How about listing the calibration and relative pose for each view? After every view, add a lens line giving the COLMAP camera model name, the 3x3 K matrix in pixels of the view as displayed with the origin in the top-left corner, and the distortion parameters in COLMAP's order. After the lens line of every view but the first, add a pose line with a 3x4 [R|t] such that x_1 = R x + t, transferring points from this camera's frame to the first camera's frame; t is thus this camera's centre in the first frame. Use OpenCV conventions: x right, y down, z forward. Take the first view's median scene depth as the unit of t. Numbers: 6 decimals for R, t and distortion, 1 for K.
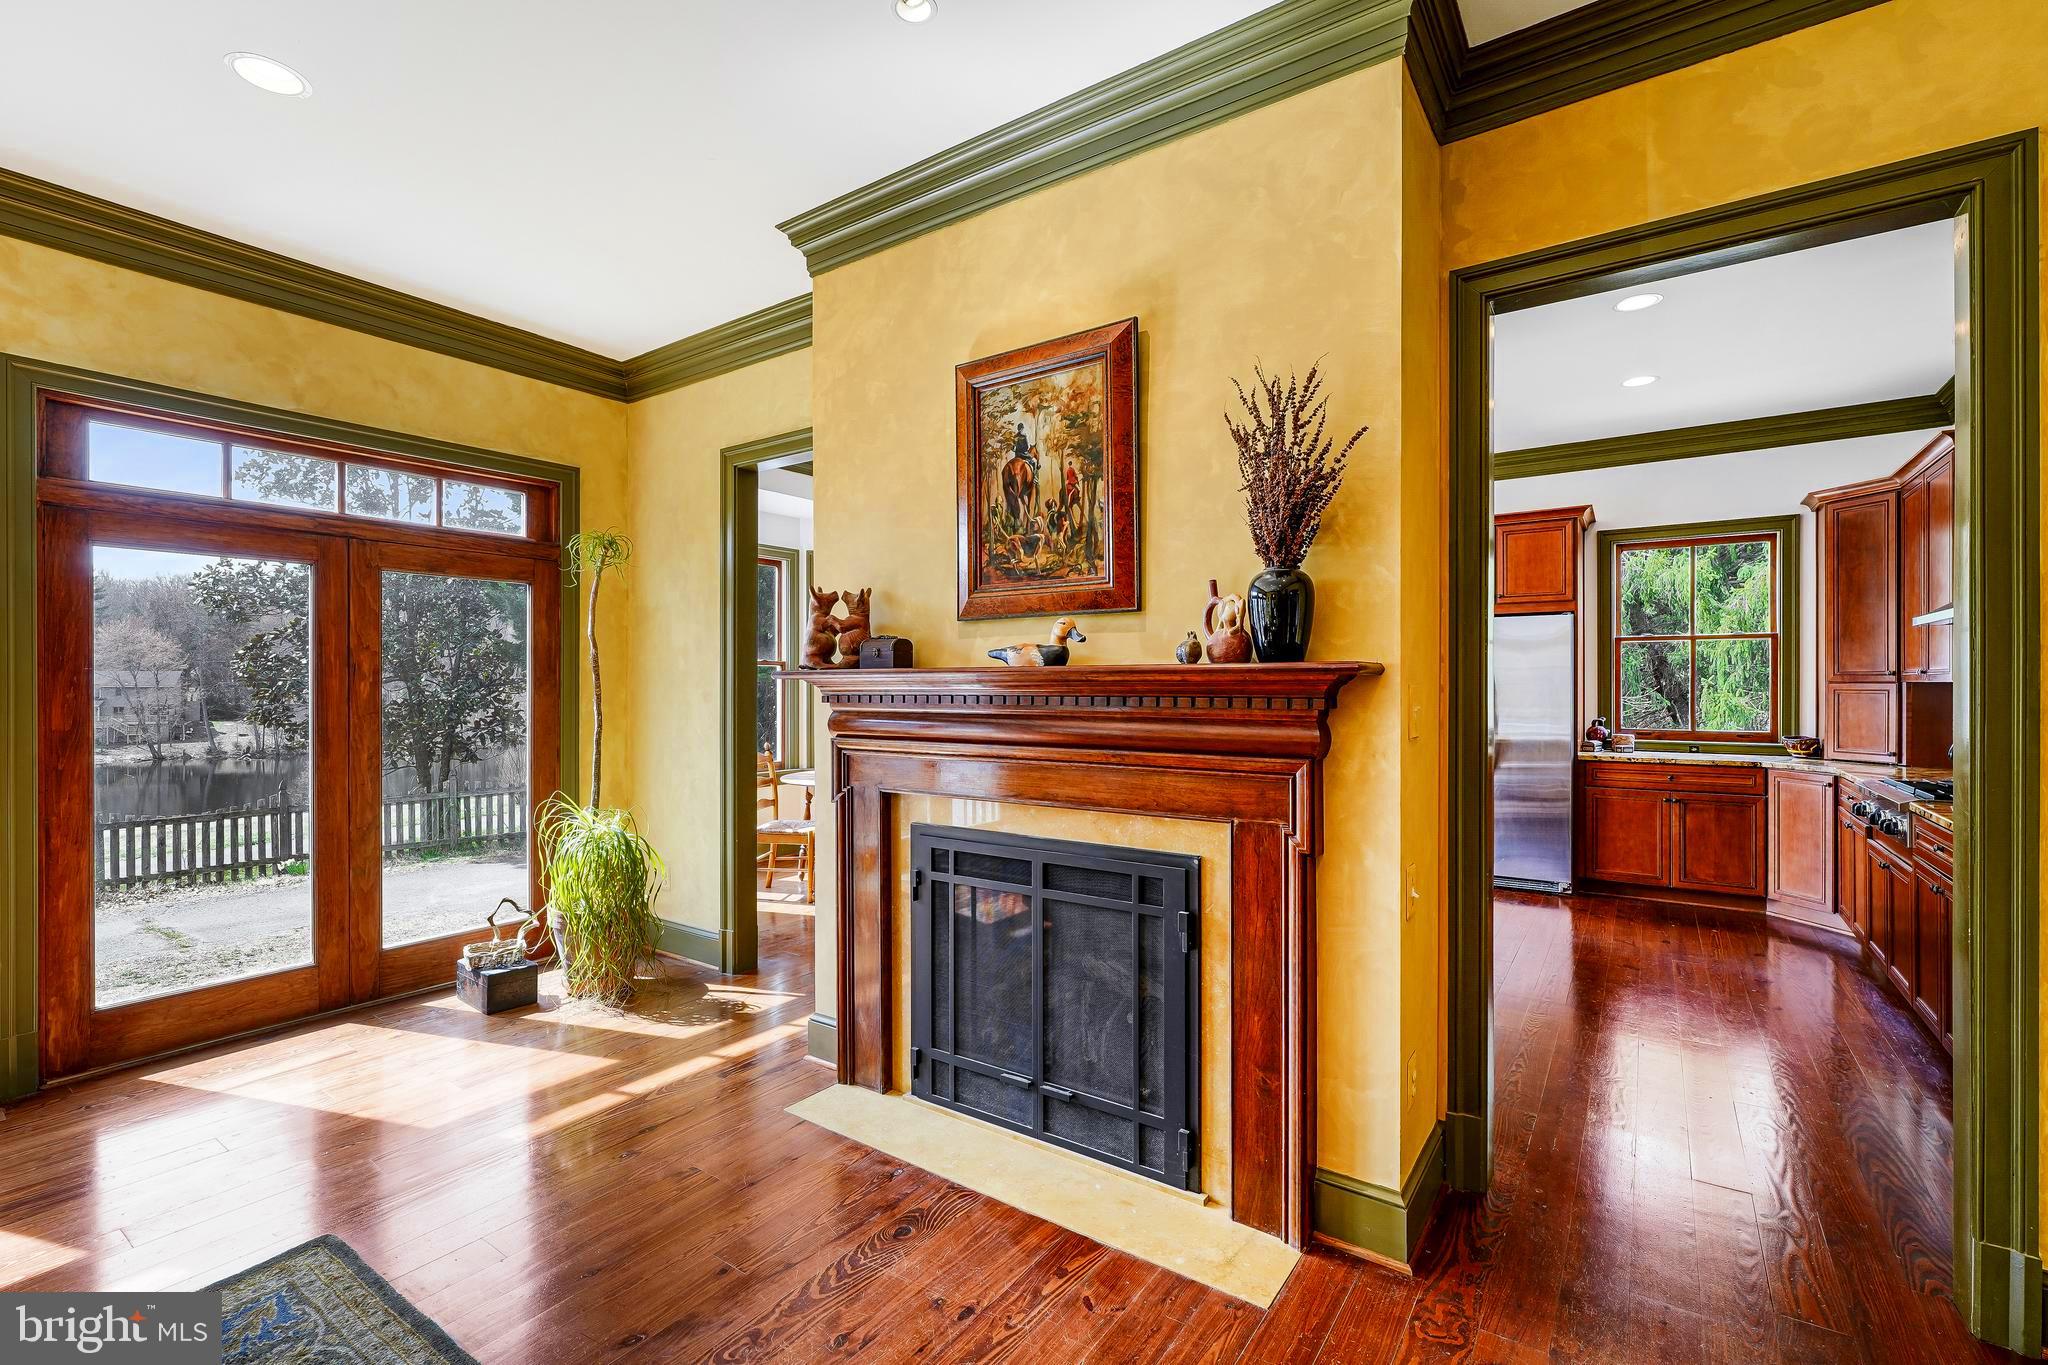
lens RADIAL K [[898.9, 0, 1023.4], [0, 898.9, 680.1], [0, 0, 1]] dist [-0.002998, -0.000145]
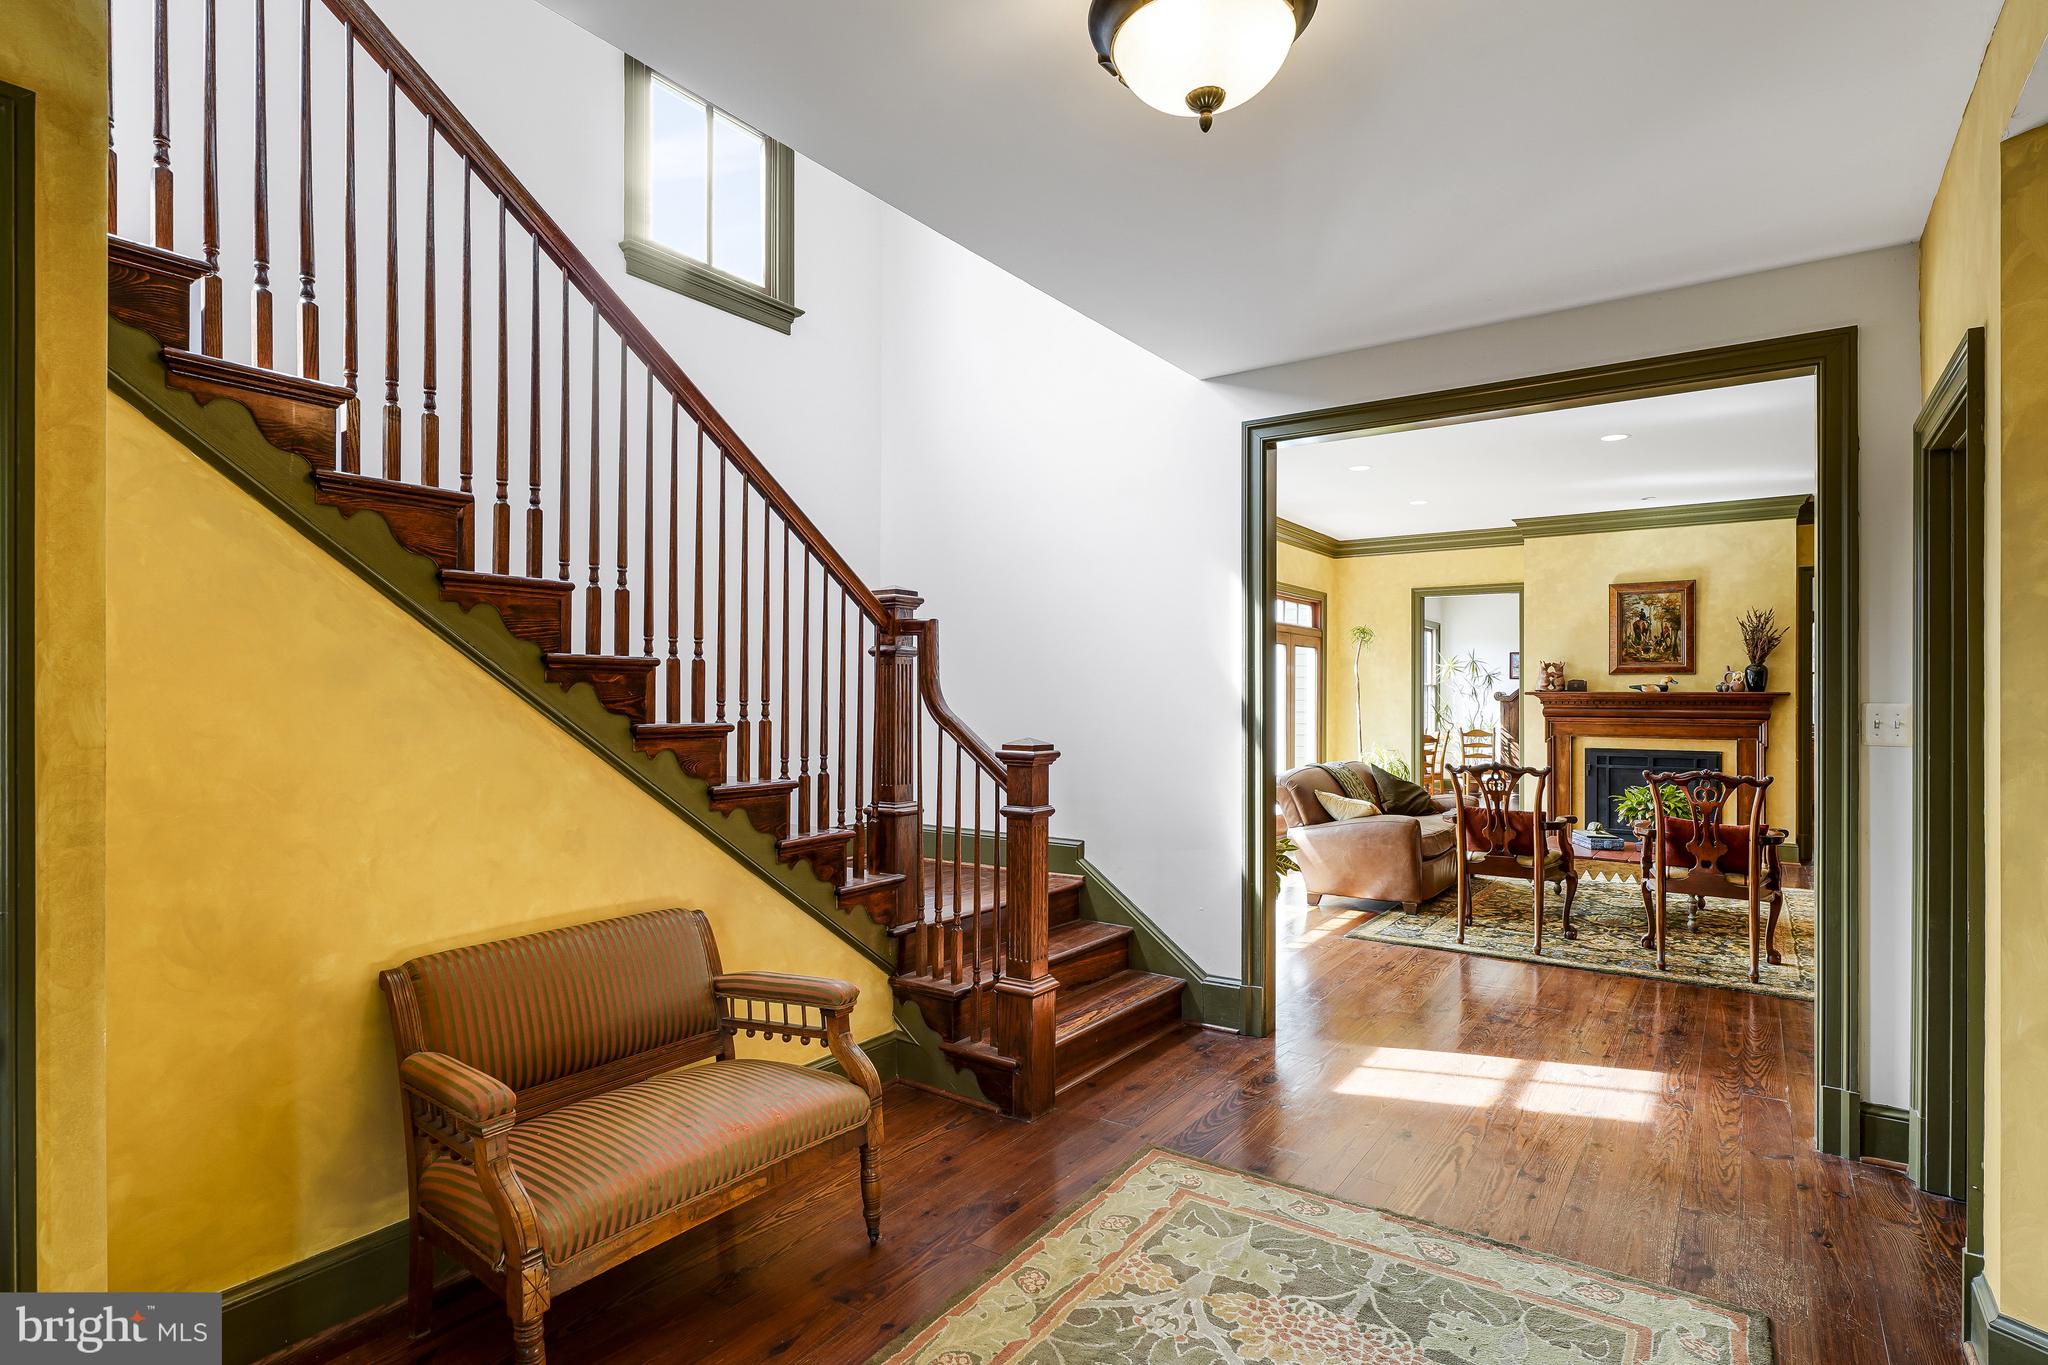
lens RADIAL K [[898.9, 0, 1028.5], [0, 898.9, 685.2], [0, 0, 1]] dist [-0.002998, -0.000145]
pose [[0.991617, 0.006731, 0.129035, -2.409384], [-0.006022, 0.999965, -0.005886, -0.006285], [-0.129070, 0.005060, 0.991623, -1.670868]]
